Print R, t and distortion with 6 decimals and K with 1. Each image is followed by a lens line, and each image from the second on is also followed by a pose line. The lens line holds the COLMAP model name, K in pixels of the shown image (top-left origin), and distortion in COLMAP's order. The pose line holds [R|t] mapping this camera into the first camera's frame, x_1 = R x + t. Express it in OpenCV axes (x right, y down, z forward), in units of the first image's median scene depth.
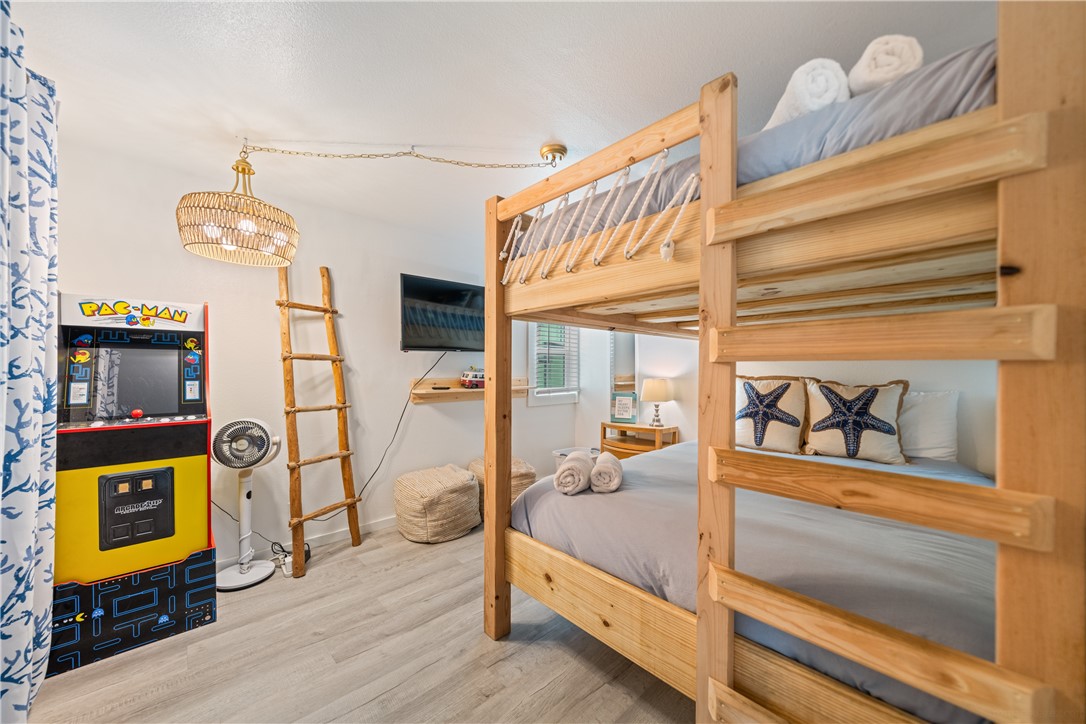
lens RADIAL K [[390.4, 0, 543.5], [0, 390.4, 364.9], [0, 0, 1]] dist [-0.000280, -0.000016]
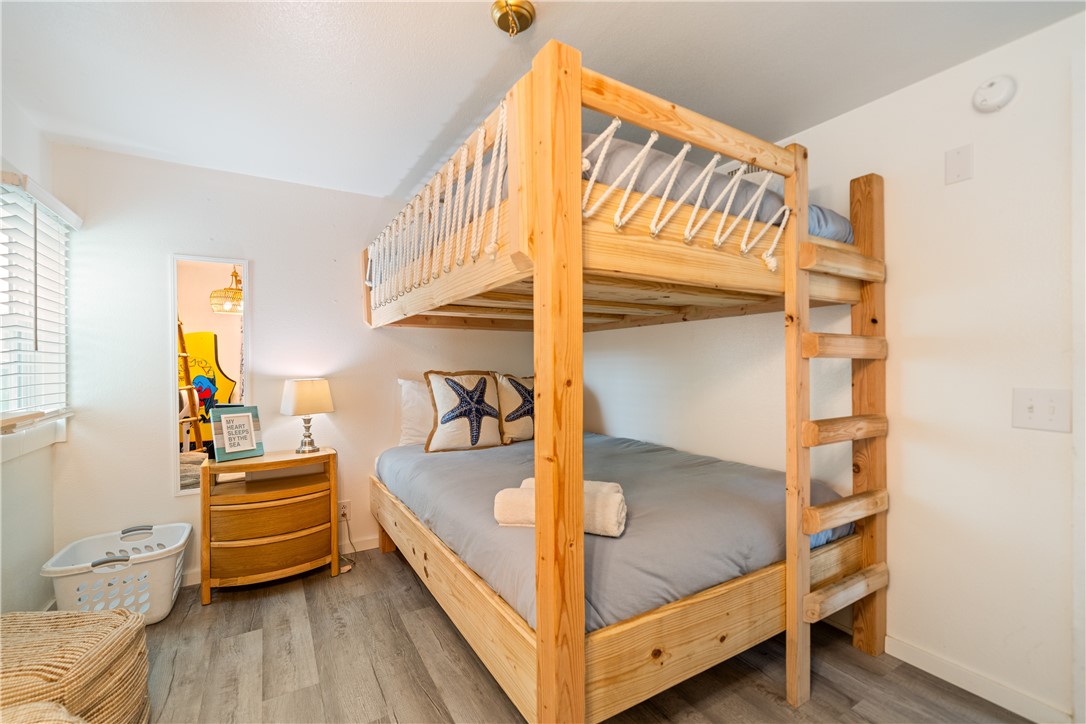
lens RADIAL K [[463.9, 0, 543.0], [0, 463.9, 362.0], [0, 0, 1]] dist [0.000483, 0.000031]
pose [[0.225861, -0.011680, 0.974090, -0.495355], [-0.008987, 0.999861, 0.014073, -0.011939], [-0.974118, -0.011933, 0.225724, 0.565040]]
